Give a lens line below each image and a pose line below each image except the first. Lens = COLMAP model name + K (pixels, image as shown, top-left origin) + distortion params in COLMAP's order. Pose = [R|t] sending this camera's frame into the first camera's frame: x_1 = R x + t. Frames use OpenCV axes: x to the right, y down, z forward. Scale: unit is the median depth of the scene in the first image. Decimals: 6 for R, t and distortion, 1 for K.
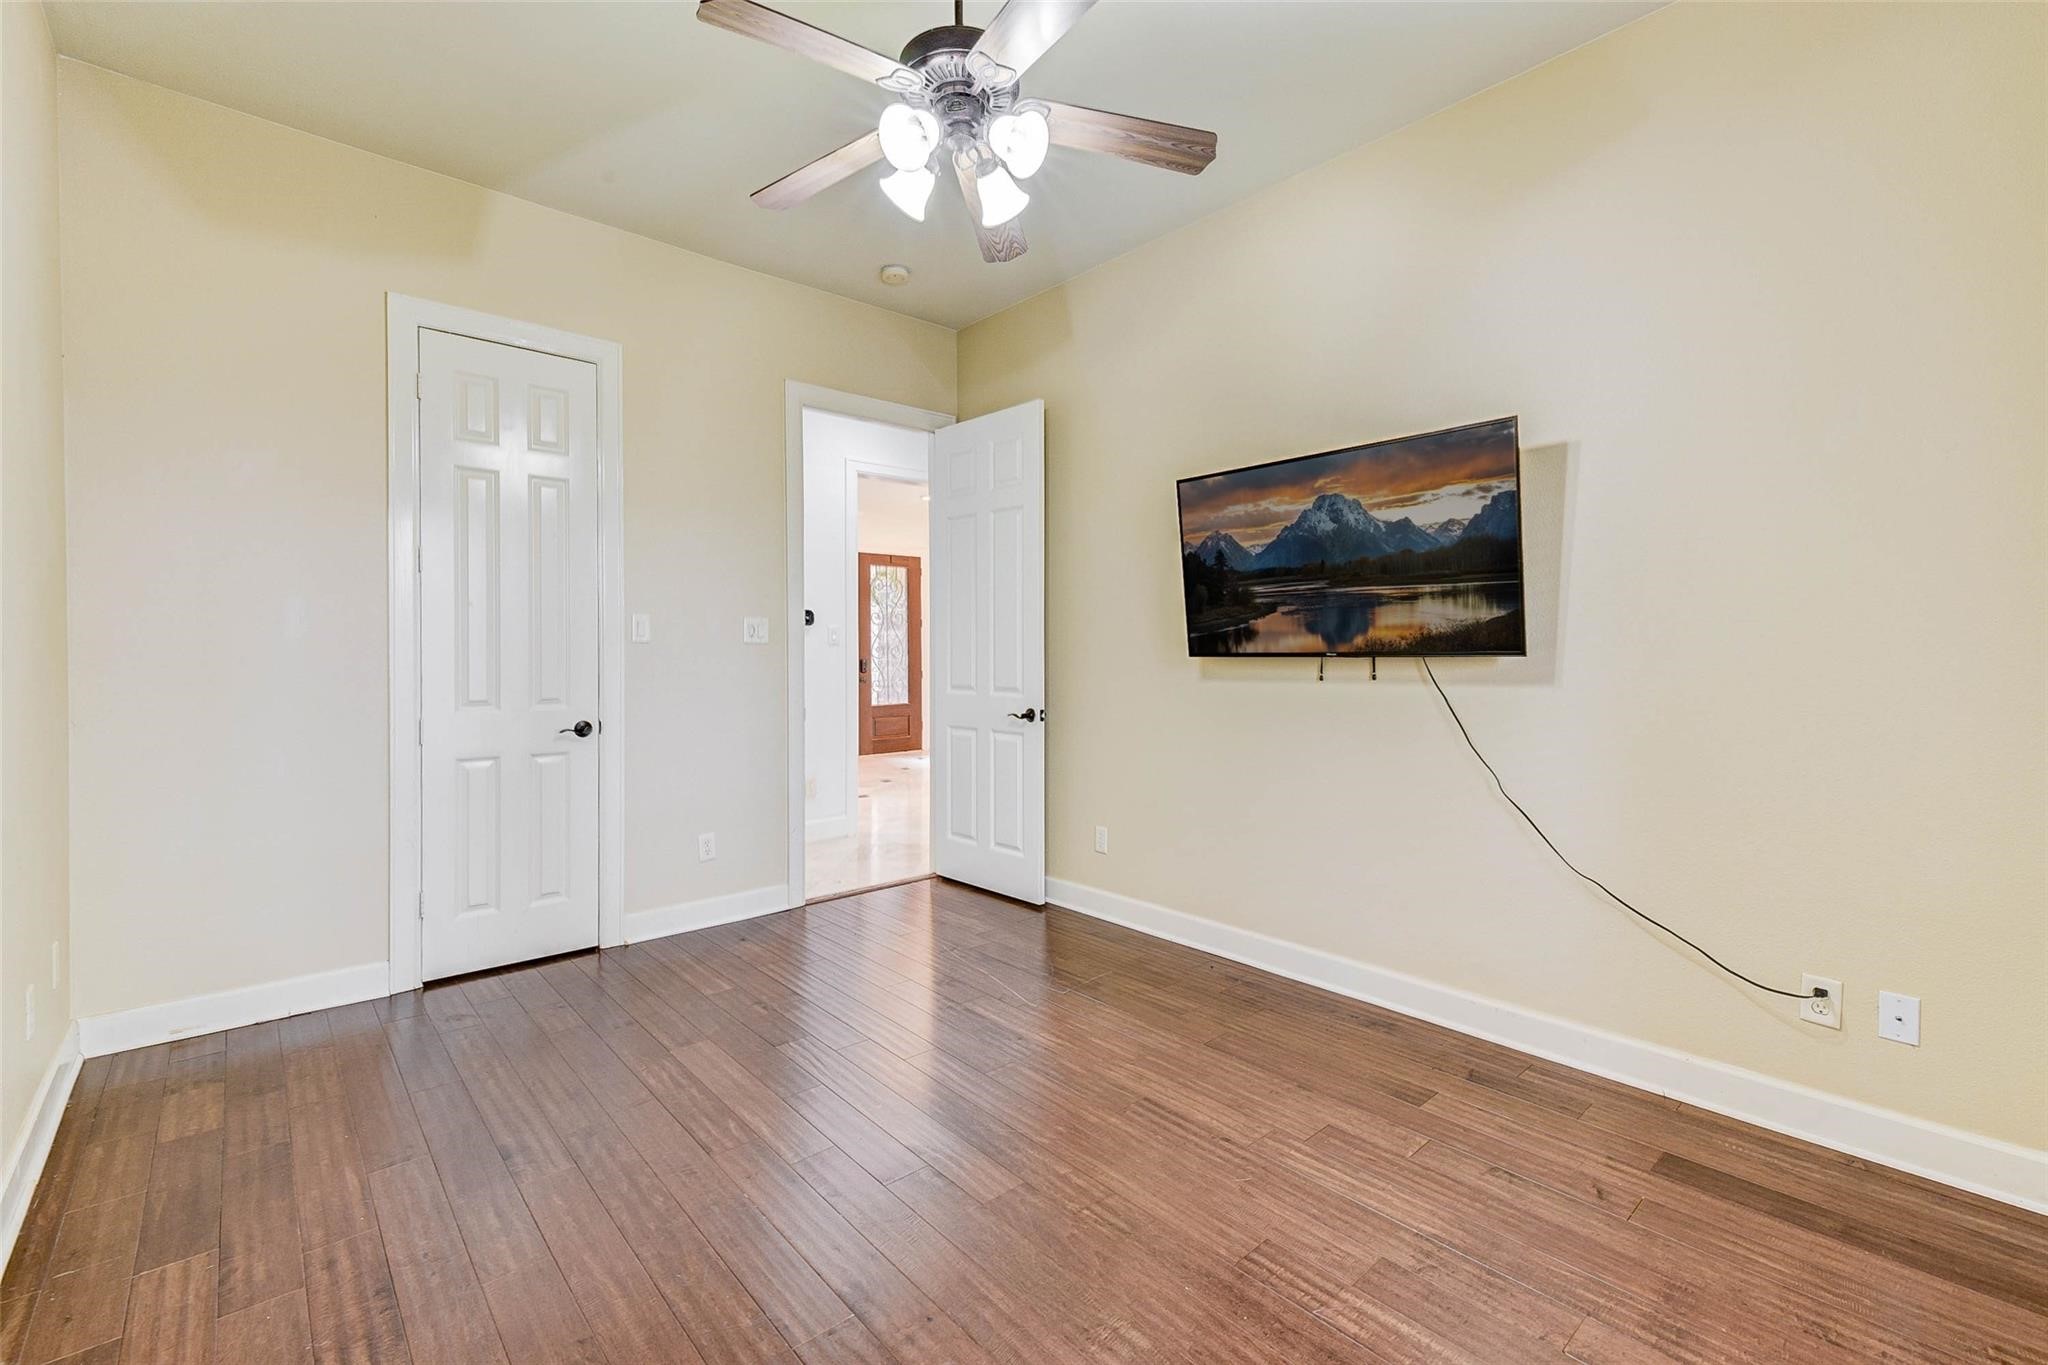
lens RADIAL K [[901.3, 0, 1014.3], [0, 901.3, 676.8], [0, 0, 1]] dist [0.026729, -0.008416]
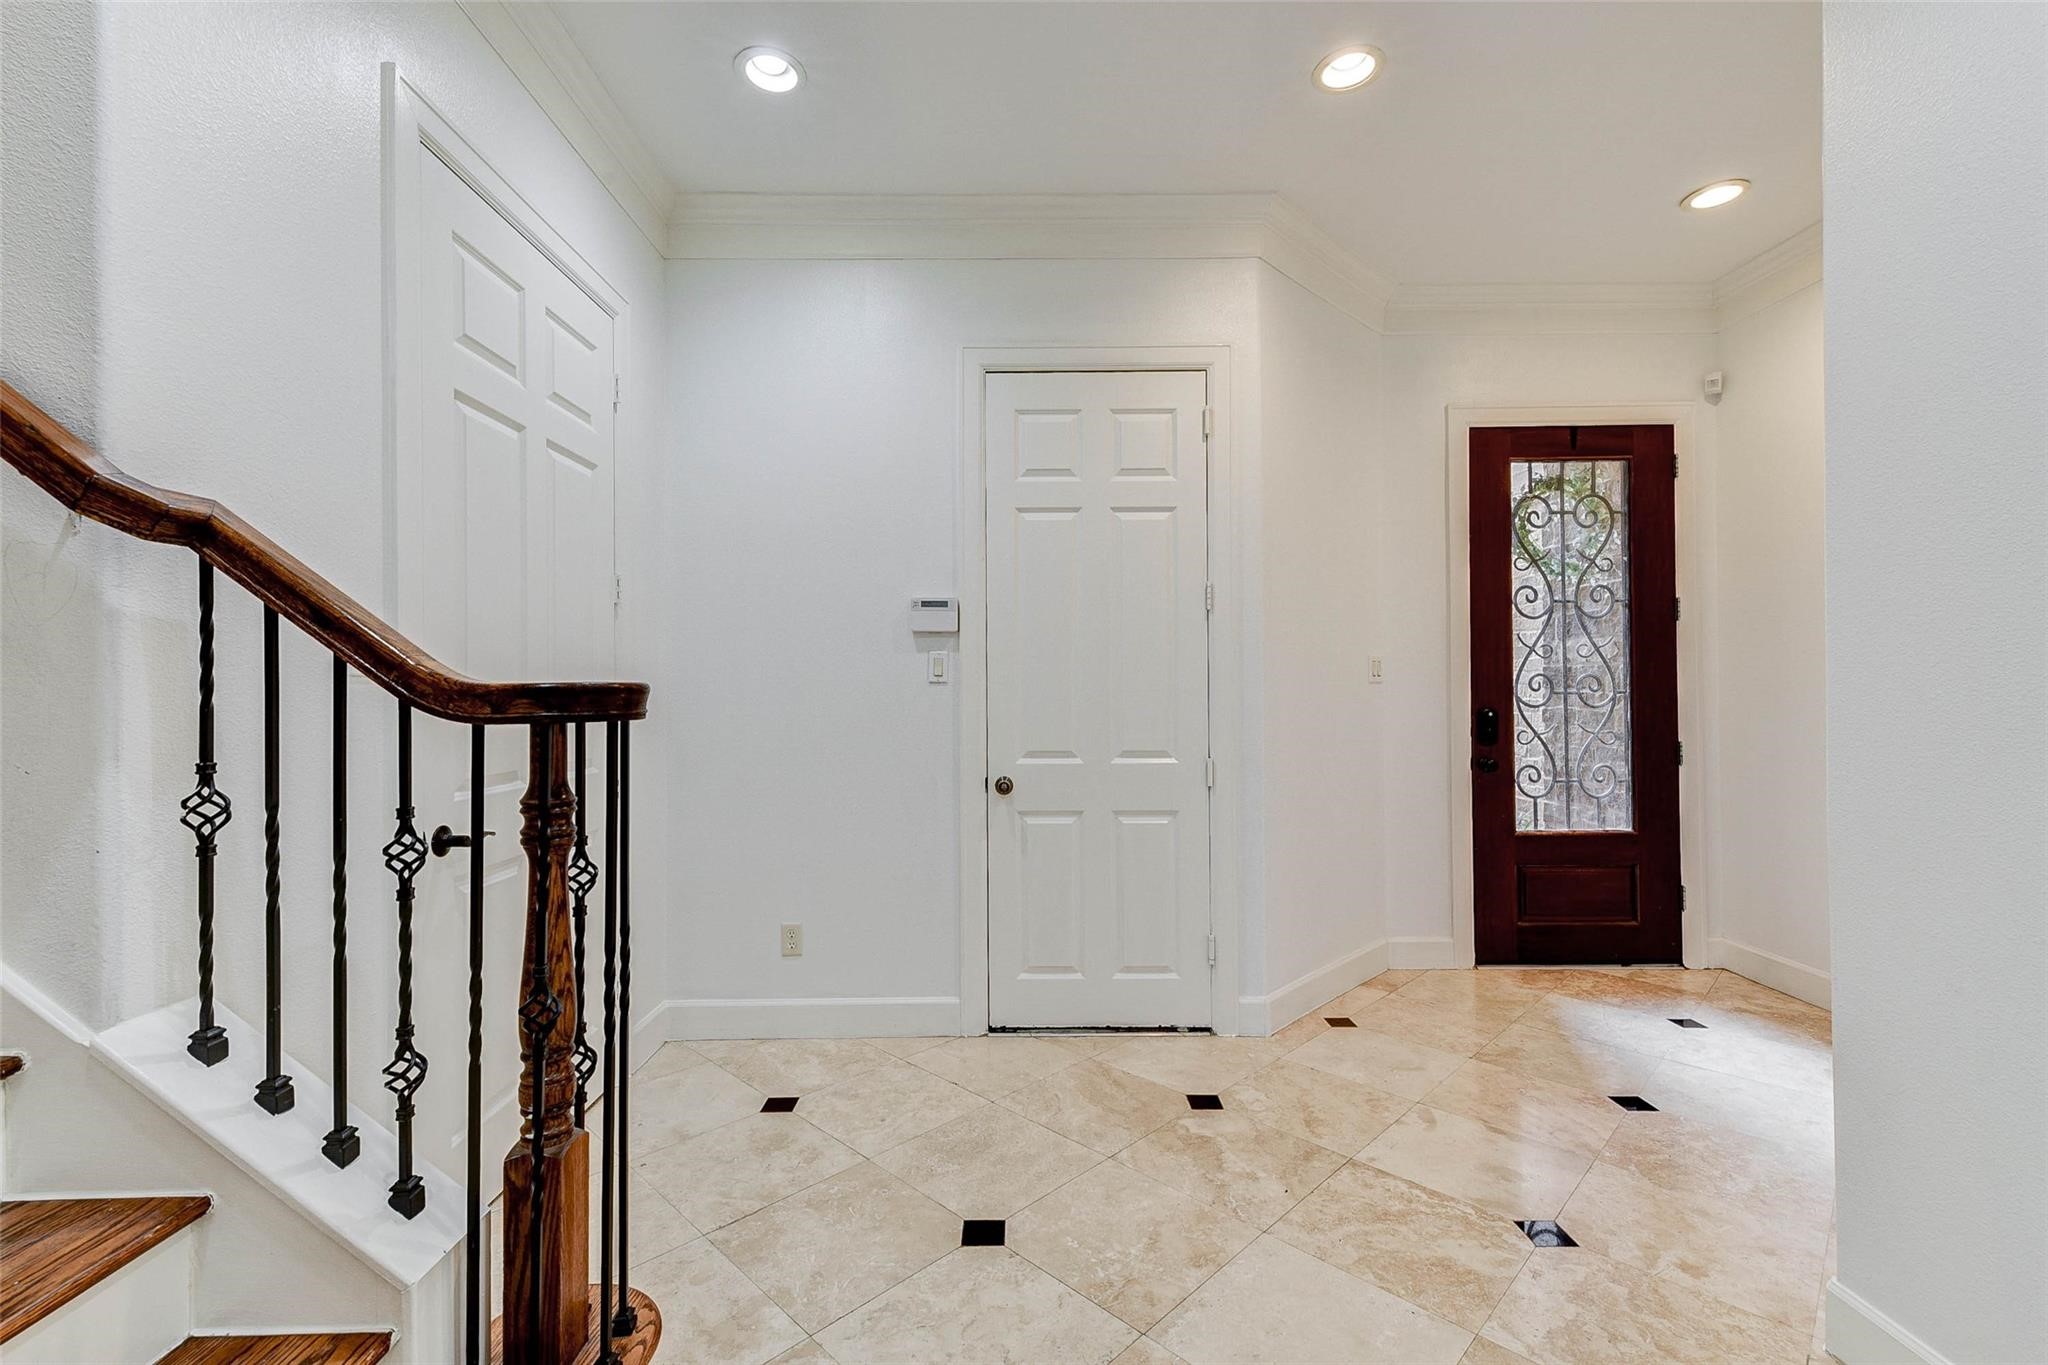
lens RADIAL K [[876.6, 0, 1027.6], [0, 876.6, 671.6], [0, 0, 1]] dist [0.031396, -0.011069]
pose [[0.757666, -0.013550, -0.652501, -0.069211], [-0.026042, 0.998360, -0.050972, -0.010386], [0.652122, 0.055612, 0.756071, 0.572795]]
